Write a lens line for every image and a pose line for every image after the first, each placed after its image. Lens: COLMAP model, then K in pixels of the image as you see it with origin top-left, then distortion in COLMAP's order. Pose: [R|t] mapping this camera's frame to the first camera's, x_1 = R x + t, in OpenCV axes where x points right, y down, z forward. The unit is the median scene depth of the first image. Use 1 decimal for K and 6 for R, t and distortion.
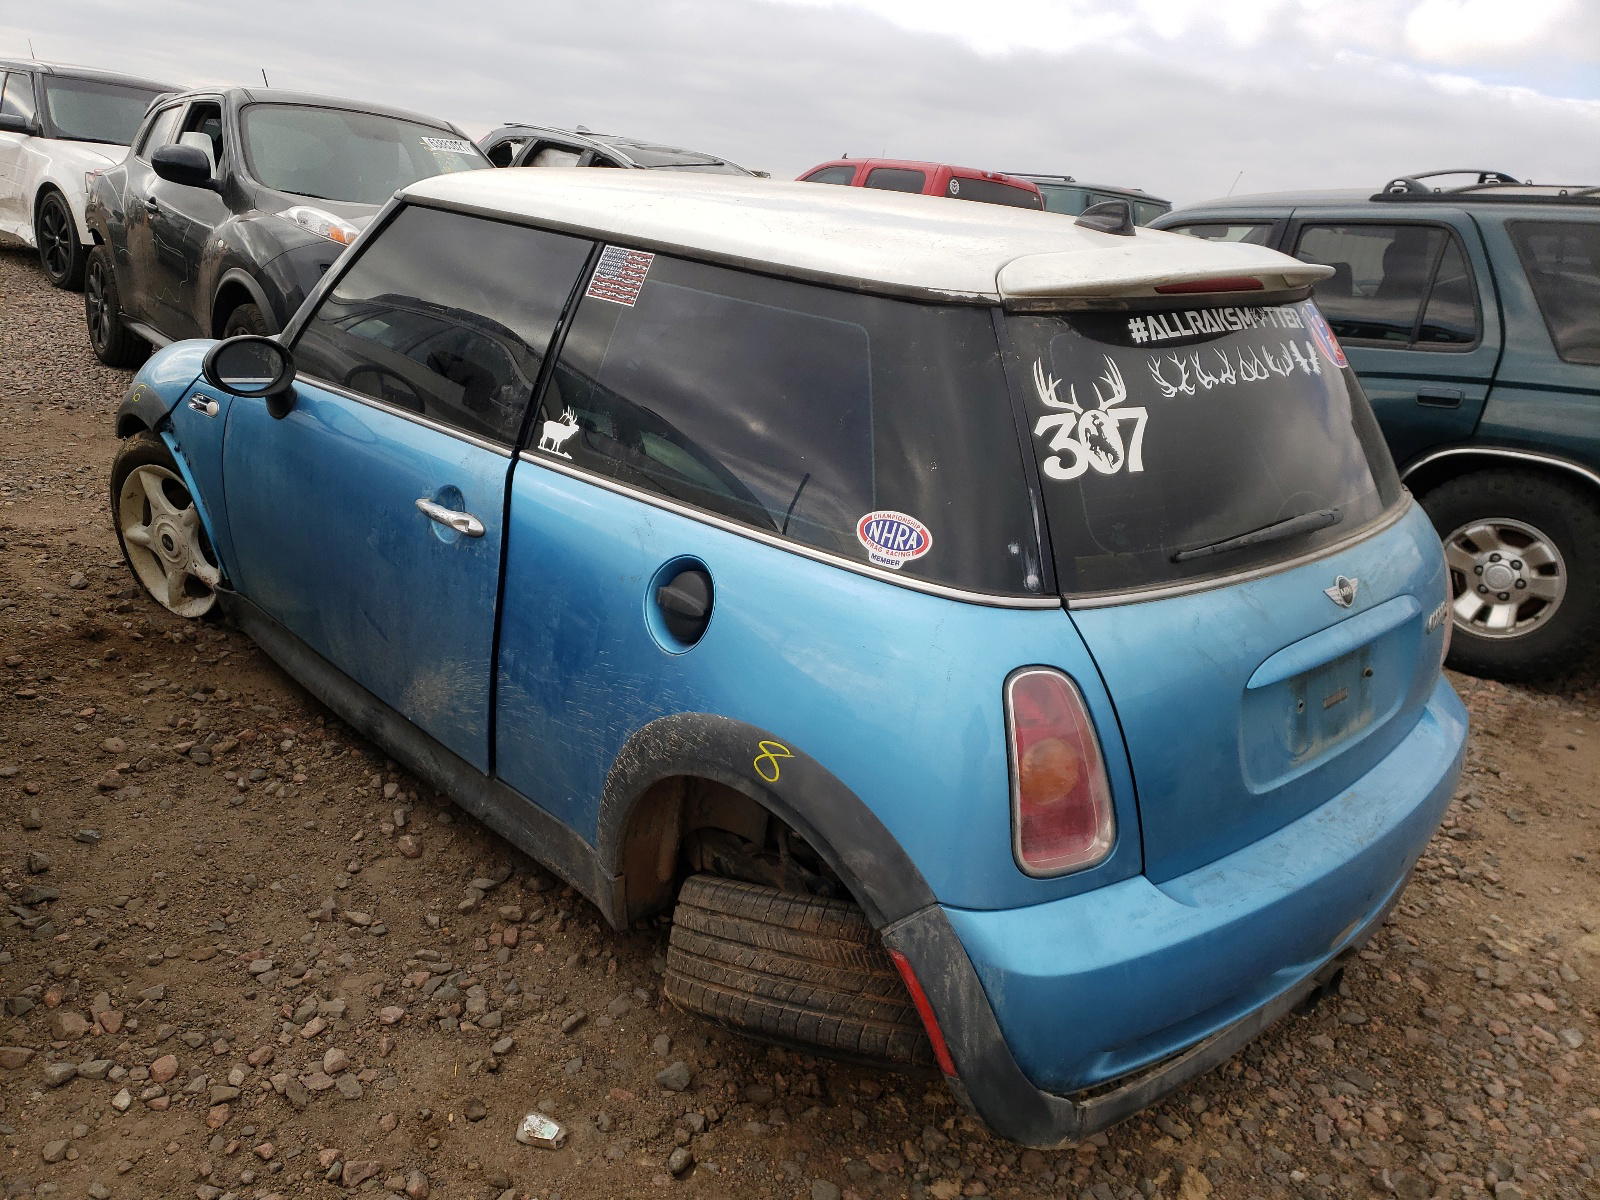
lens RADIAL K [[1352.7, 0, 800.0], [0, 1352.7, 600.0], [0, 0, 1]] dist [0.104717, -0.428016]
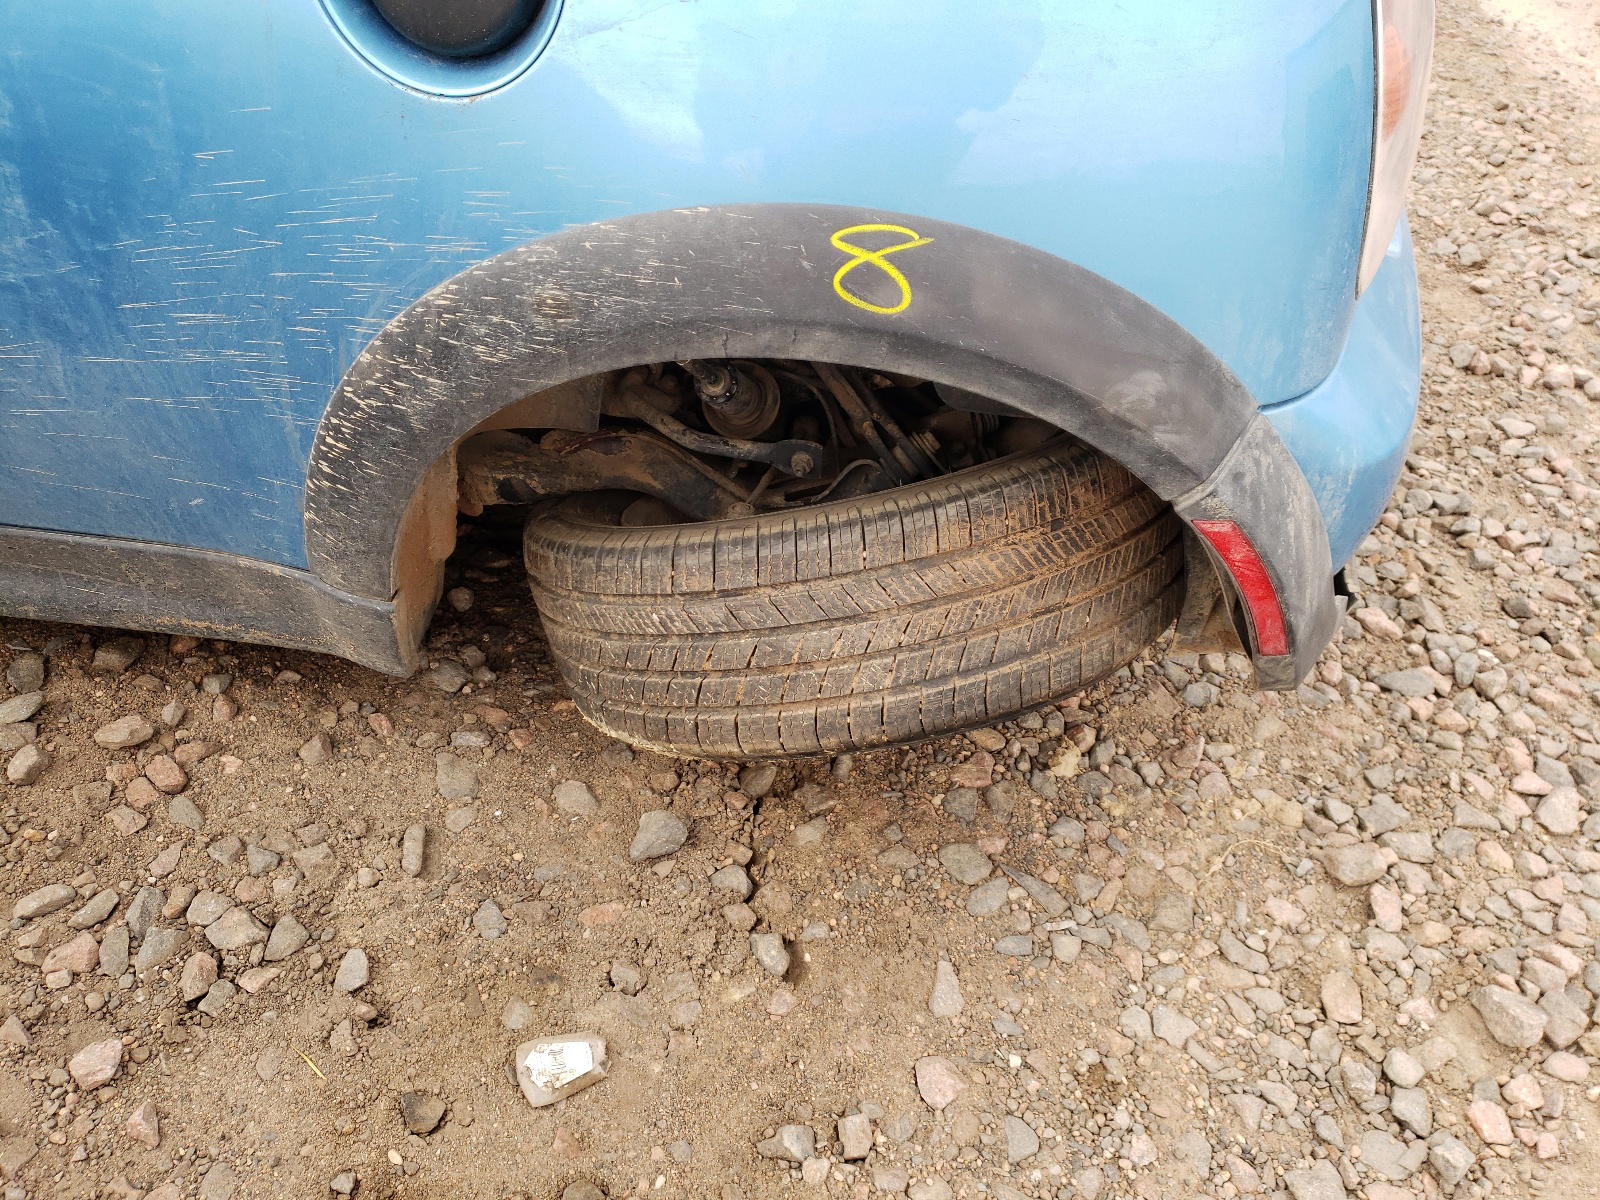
lens RADIAL K [[1263.4, 0, 800.0], [0, 1263.4, 600.0], [0, 0, 1]] dist [0.009271, 0.003874]
pose [[0.761957, -0.470174, 0.445375, -0.242208], [0.209104, 0.829477, 0.517923, -0.010435], [-0.612942, -0.301505, 0.730340, 0.588954]]
